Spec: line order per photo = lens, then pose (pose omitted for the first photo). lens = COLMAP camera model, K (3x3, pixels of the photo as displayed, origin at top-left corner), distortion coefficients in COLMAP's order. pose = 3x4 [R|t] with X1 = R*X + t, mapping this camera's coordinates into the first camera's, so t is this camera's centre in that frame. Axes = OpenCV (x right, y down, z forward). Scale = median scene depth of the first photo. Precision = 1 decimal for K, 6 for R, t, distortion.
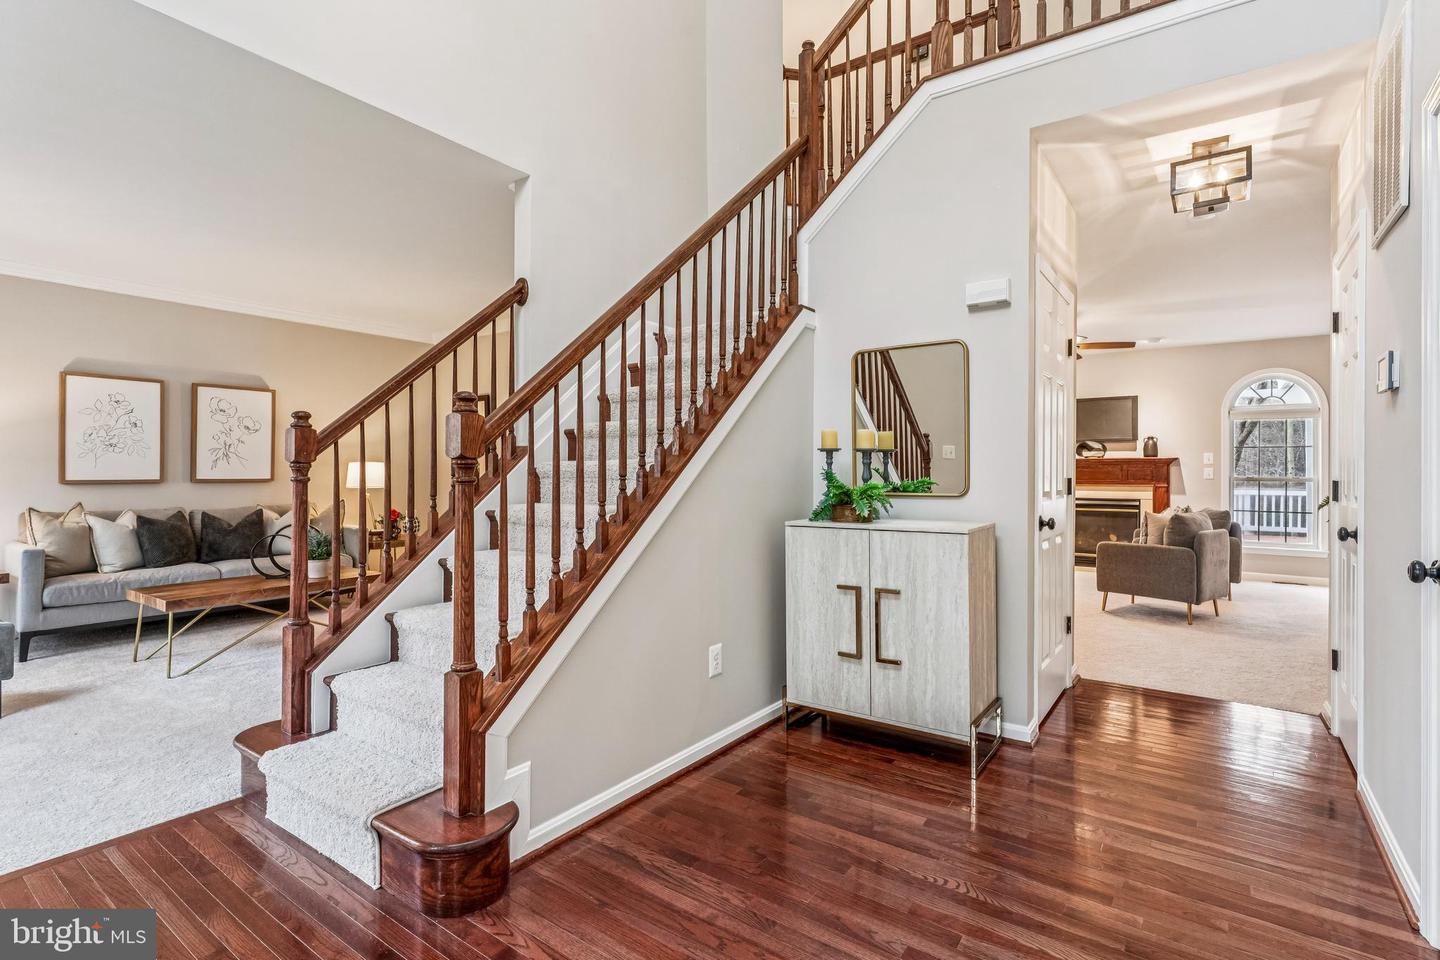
lens RADIAL K [[693.2, 0, 719.3], [0, 693.2, 472.1], [0, 0, 1]] dist [-0.005224, -0.000483]
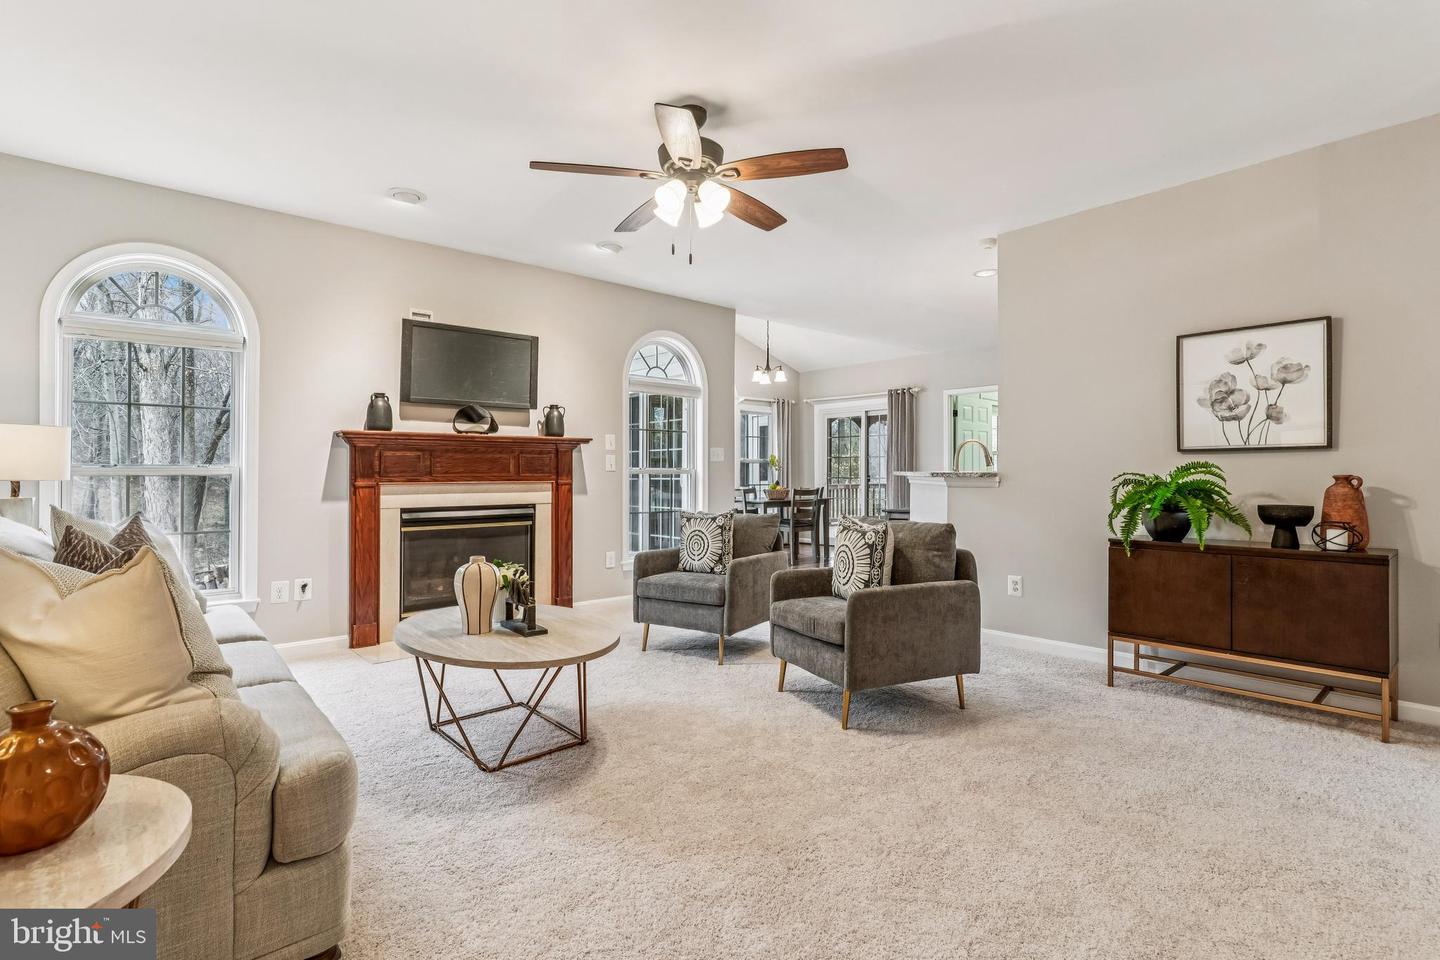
lens RADIAL K [[693.2, 0, 717.7], [0, 693.2, 474.5], [0, 0, 1]] dist [-0.005224, -0.000483]
pose [[0.238268, -0.003937, 0.971191, 0.042031], [-0.001365, 0.999989, 0.004388, 0.009919], [-0.971198, -0.002372, 0.238260, 0.702392]]
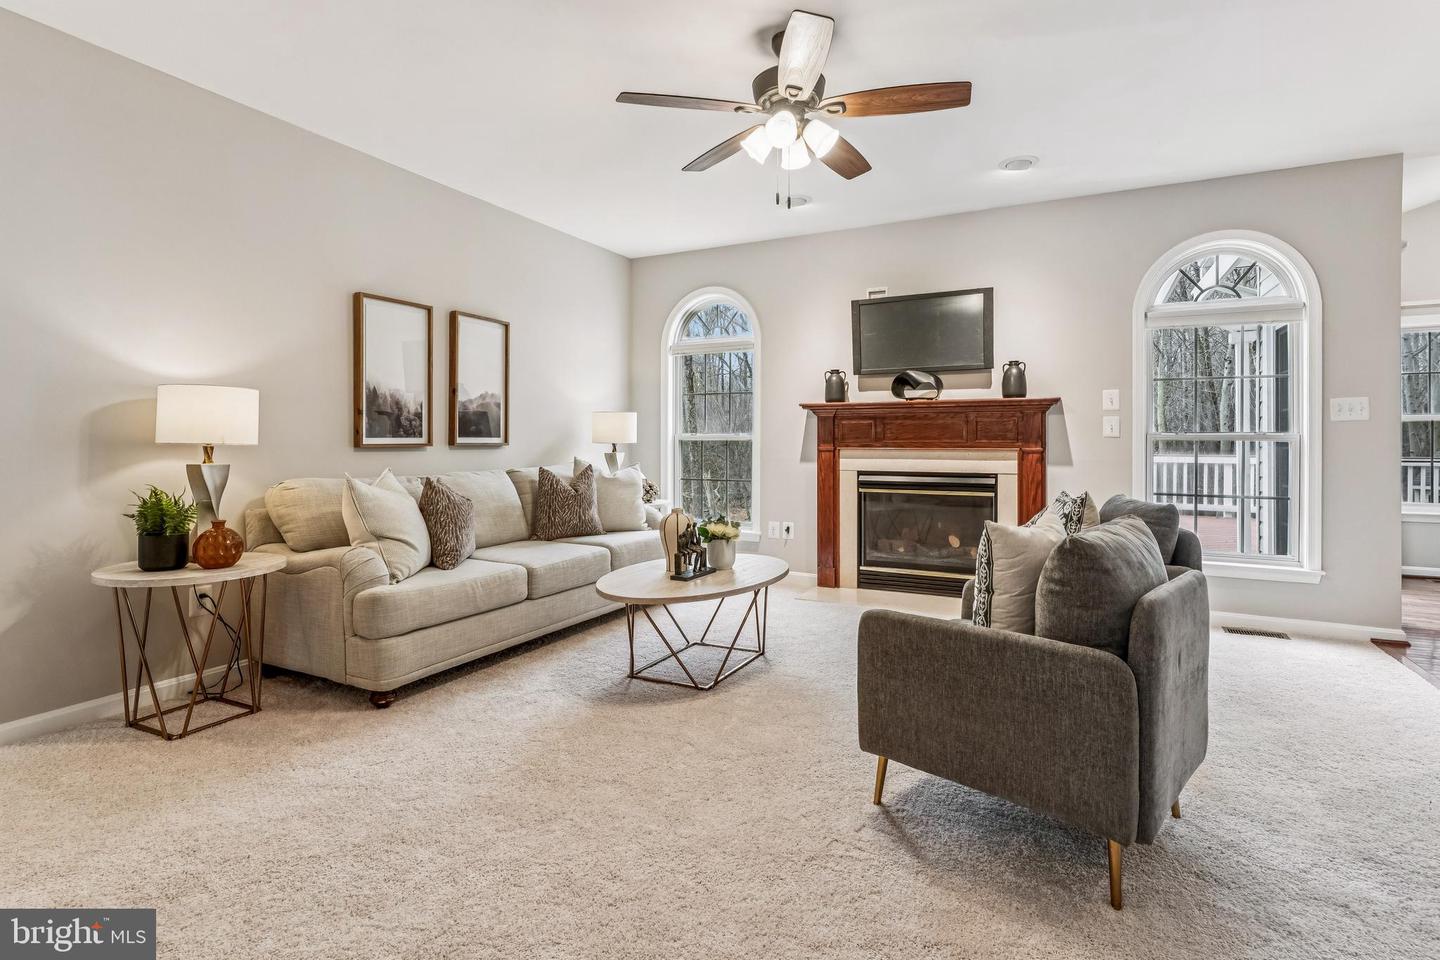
lens RADIAL K [[693.2, 0, 724.7], [0, 693.2, 445.2], [0, 0, 1]] dist [-0.005224, -0.000483]
pose [[0.988709, -0.000835, 0.149848, 0.311551], [-0.000544, 0.999958, 0.009158, 0.011279], [-0.149849, -0.009137, 0.988667, 0.486717]]
